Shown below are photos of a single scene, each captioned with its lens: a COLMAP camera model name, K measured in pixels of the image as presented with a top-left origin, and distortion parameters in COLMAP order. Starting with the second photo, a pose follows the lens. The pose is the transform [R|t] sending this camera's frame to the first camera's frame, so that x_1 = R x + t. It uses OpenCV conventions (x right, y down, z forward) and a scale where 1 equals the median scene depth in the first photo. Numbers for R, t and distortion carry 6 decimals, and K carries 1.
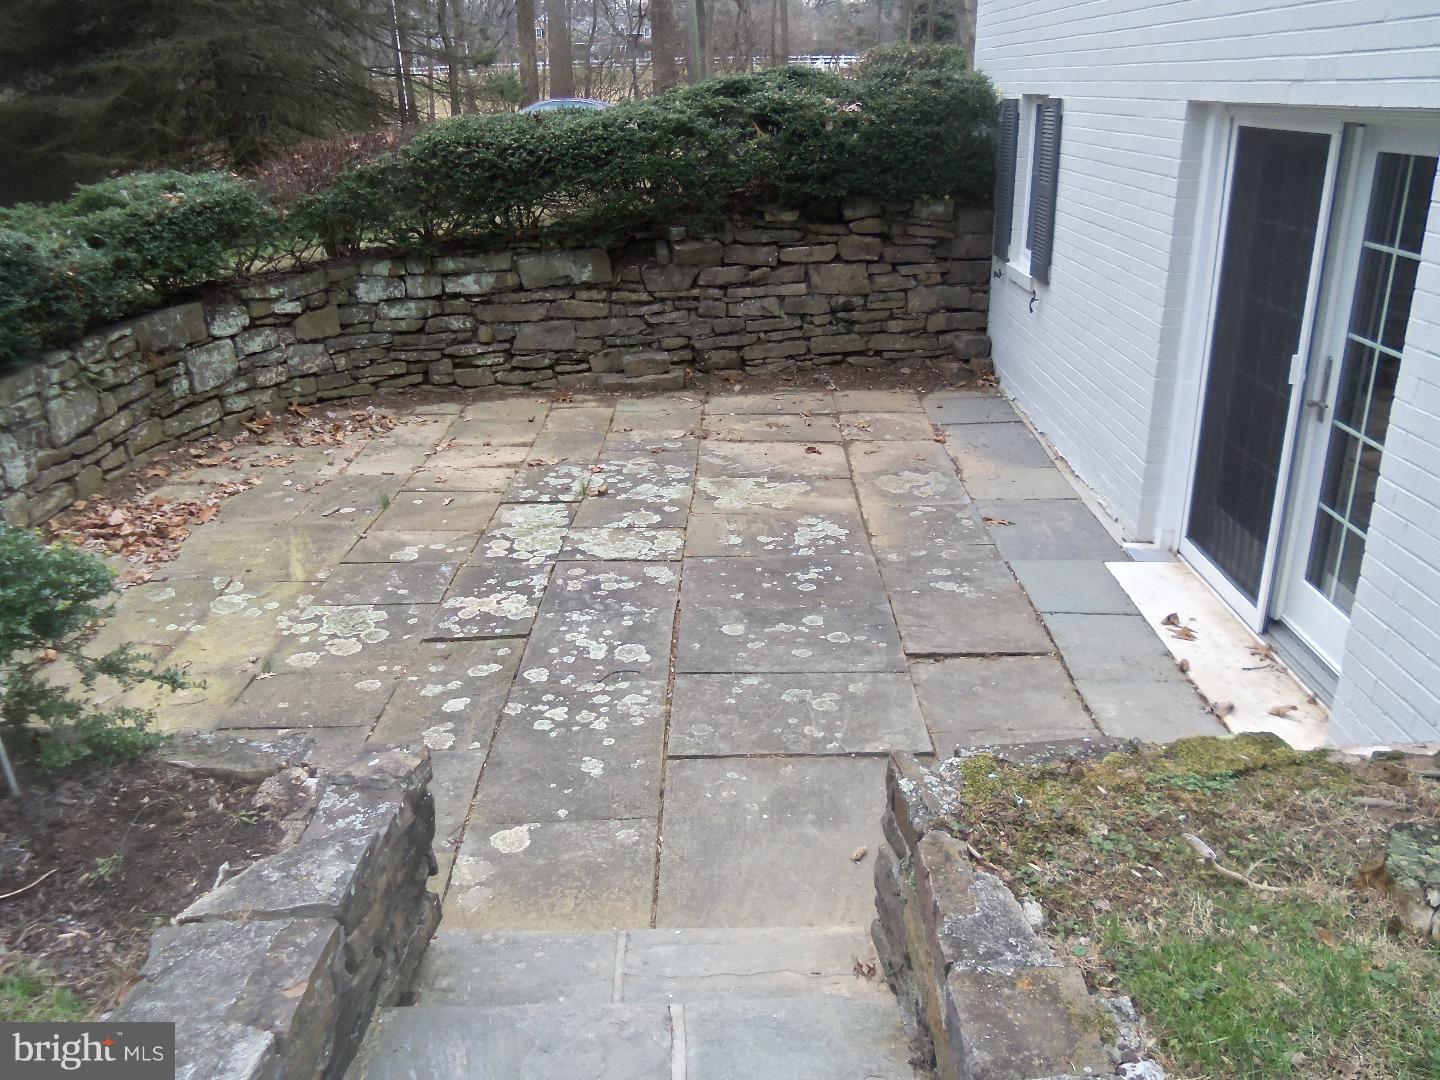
lens RADIAL K [[1154.9, 0, 719.4], [0, 1154.9, 533.3], [0, 0, 1]] dist [-0.073017, 0.035501]
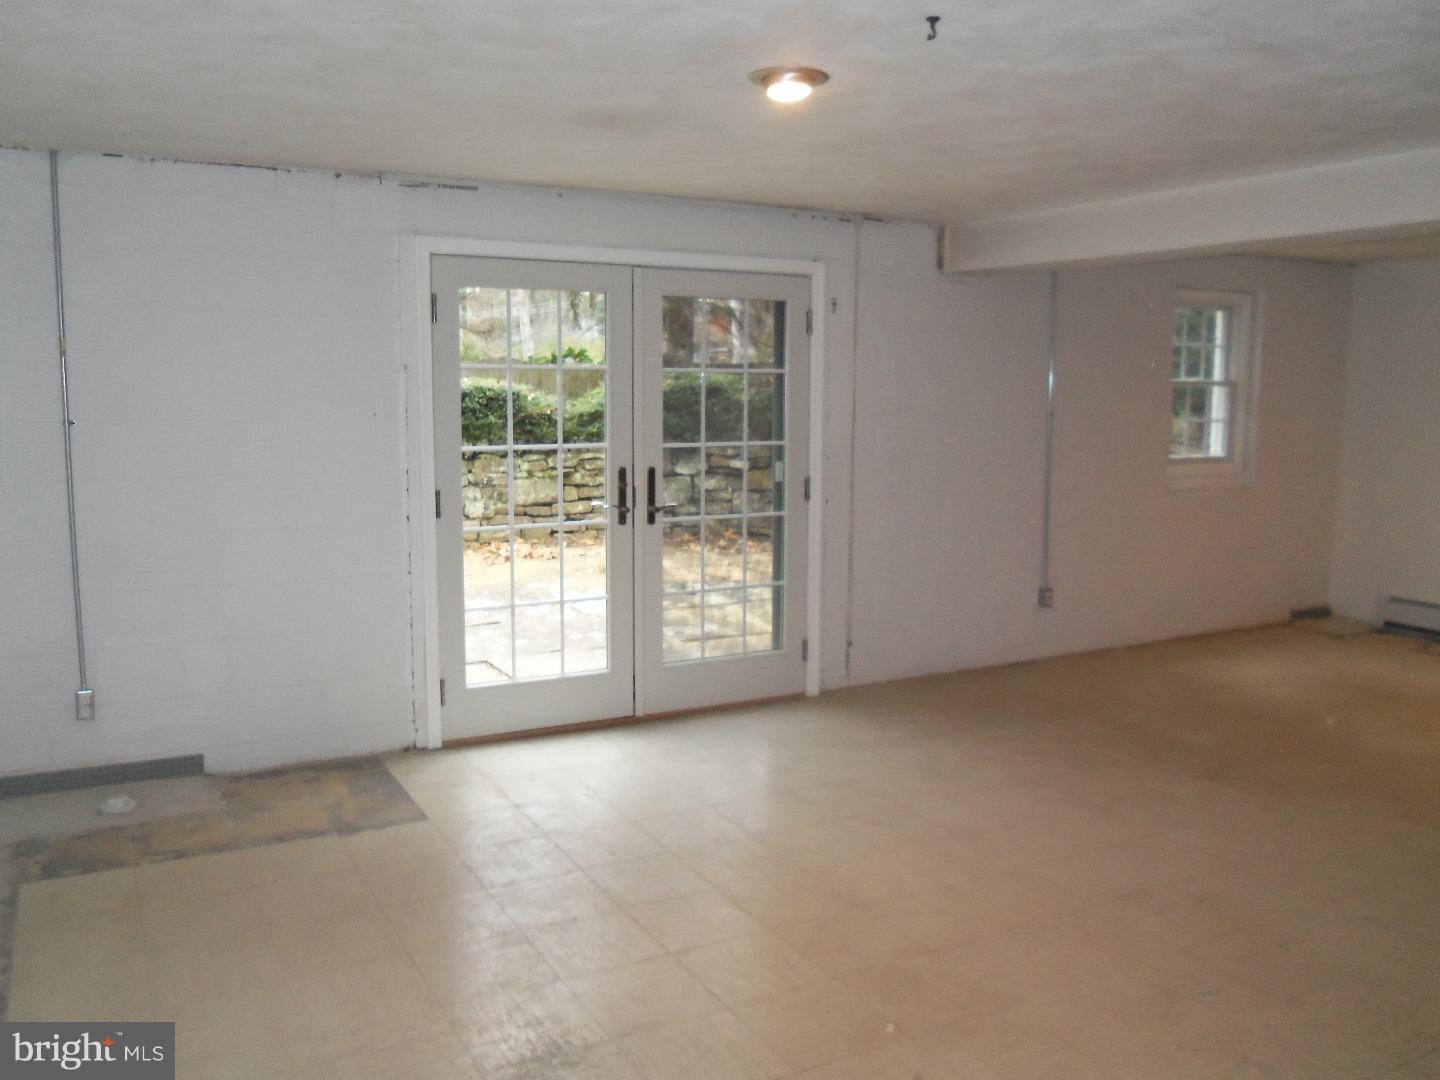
lens RADIAL K [[1154.9, 0, 719.4], [0, 1154.9, 533.3], [0, 0, 1]] dist [-0.073017, 0.035501]
pose [[0.491387, 0.112987, -0.863581, 0.898588], [-0.319463, 0.945820, -0.058032, -0.027508], [0.810236, 0.304398, 0.500859, 0.307457]]
